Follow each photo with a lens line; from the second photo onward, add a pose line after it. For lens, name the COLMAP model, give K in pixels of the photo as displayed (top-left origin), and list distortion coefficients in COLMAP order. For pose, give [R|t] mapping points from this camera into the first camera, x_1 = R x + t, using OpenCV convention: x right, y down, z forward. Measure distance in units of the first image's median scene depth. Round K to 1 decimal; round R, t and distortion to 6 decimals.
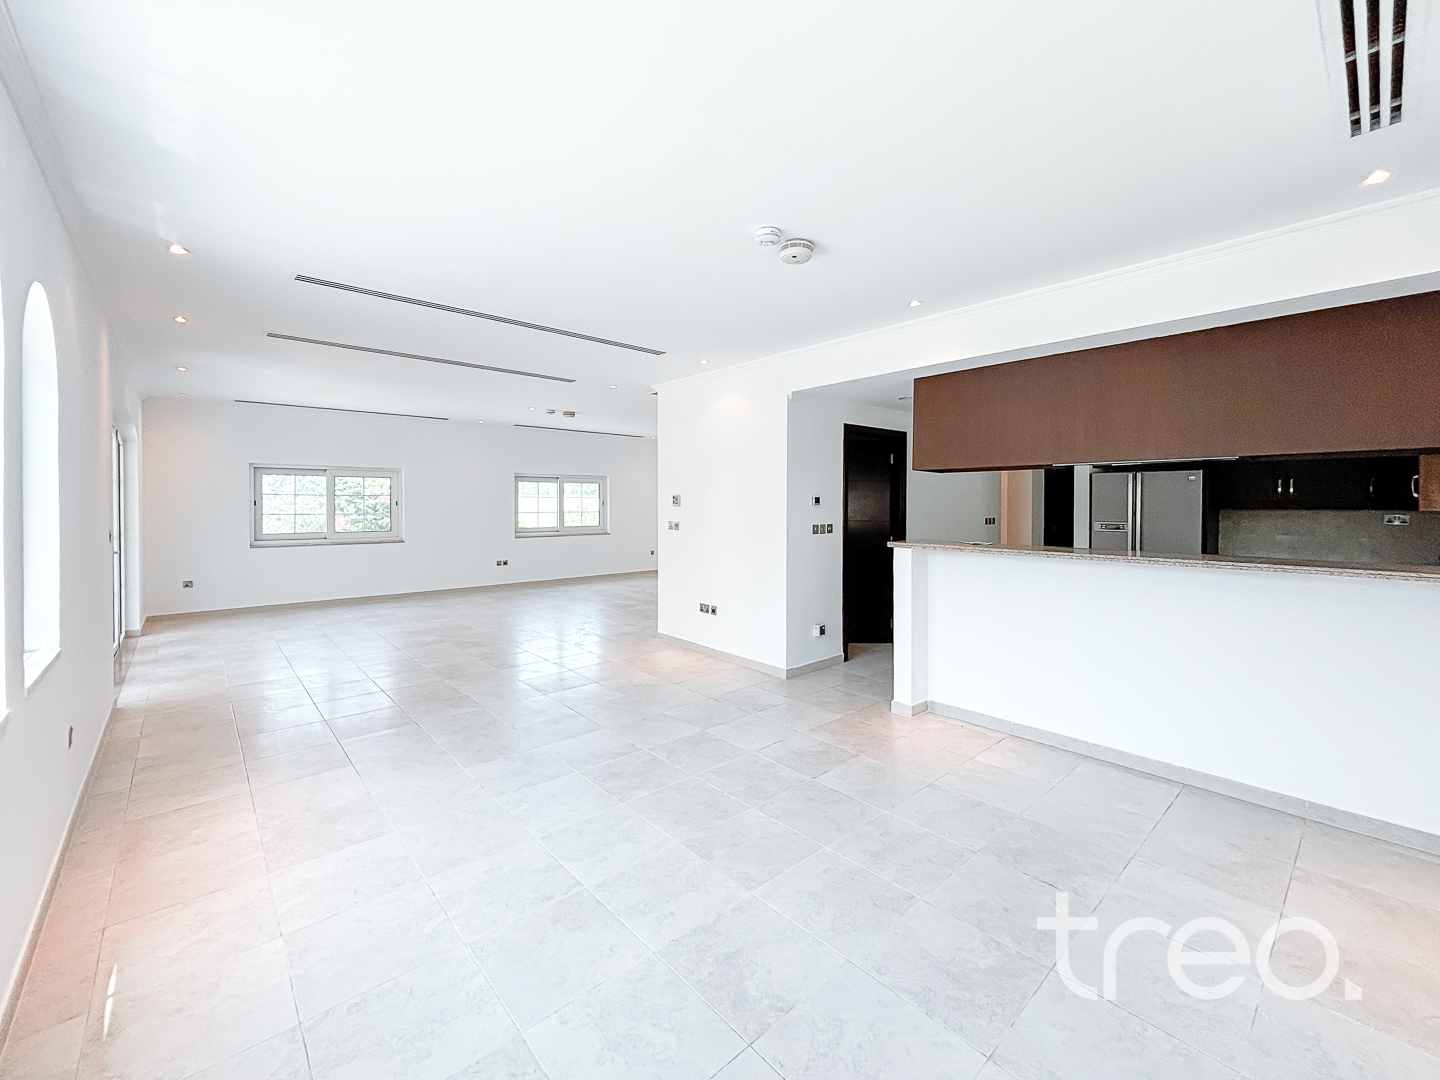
lens RADIAL K [[595.1, 0, 719.1], [0, 595.1, 506.2], [0, 0, 1]] dist [0.007512, -0.000855]
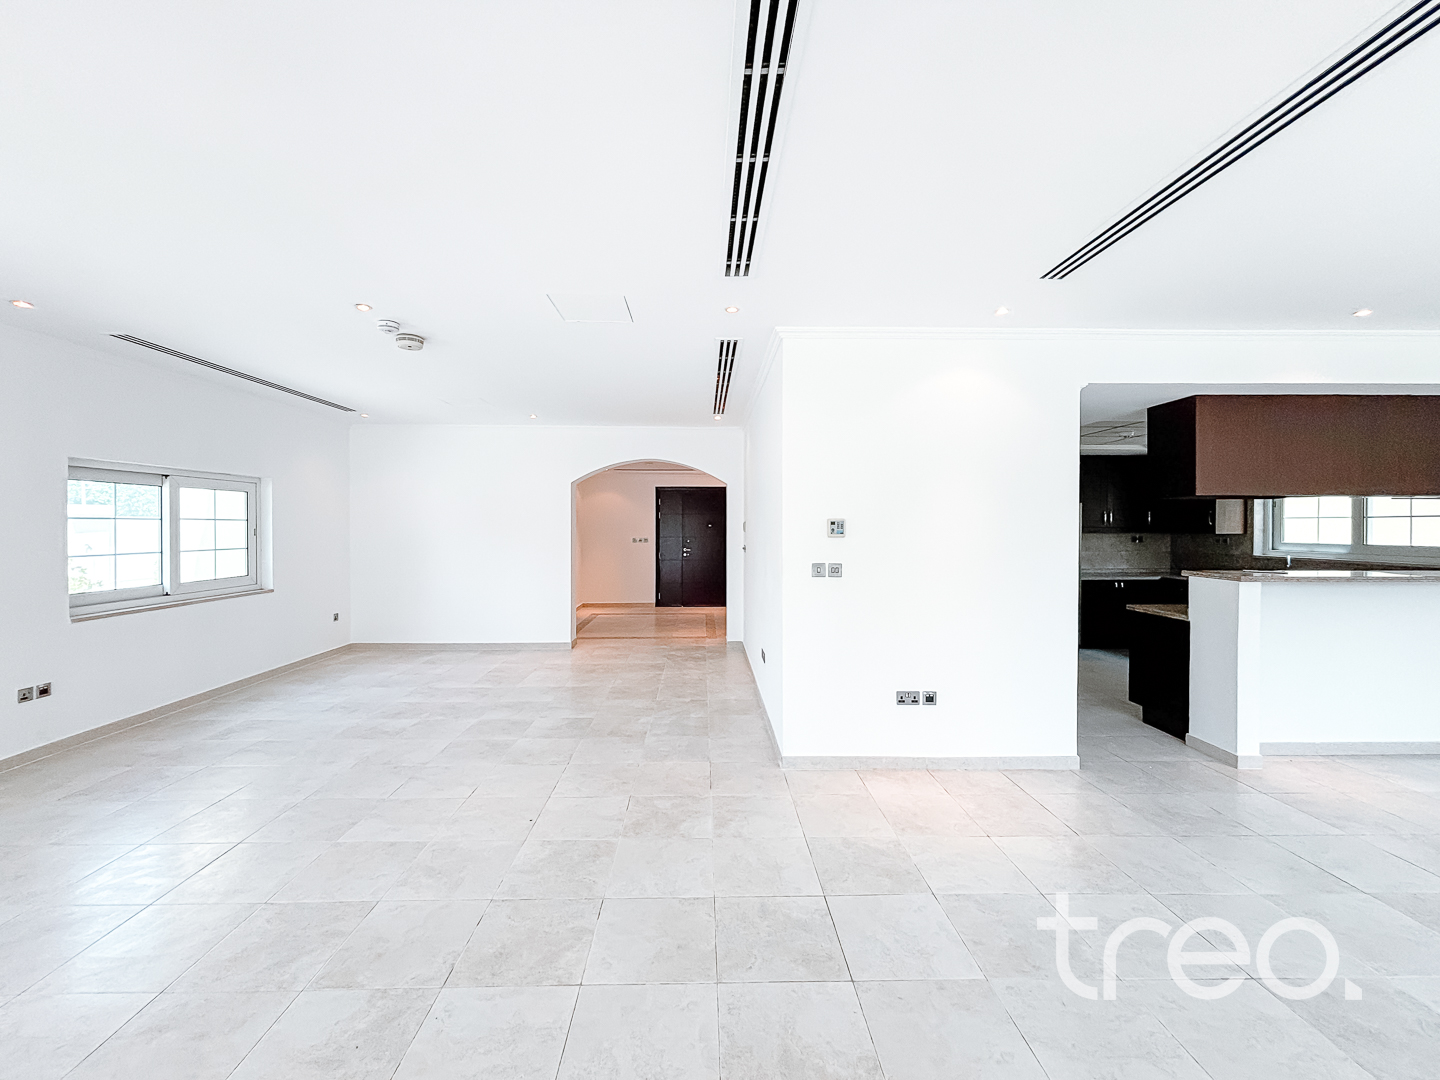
lens RADIAL K [[592.2, 0, 710.1], [0, 592.2, 534.3], [0, 0, 1]] dist [-0.001142, -0.000024]
pose [[0.650525, -0.012689, 0.759379, -0.342196], [0.005567, 0.999913, 0.011940, -0.006729], [-0.759464, -0.003540, 0.650540, 0.399598]]
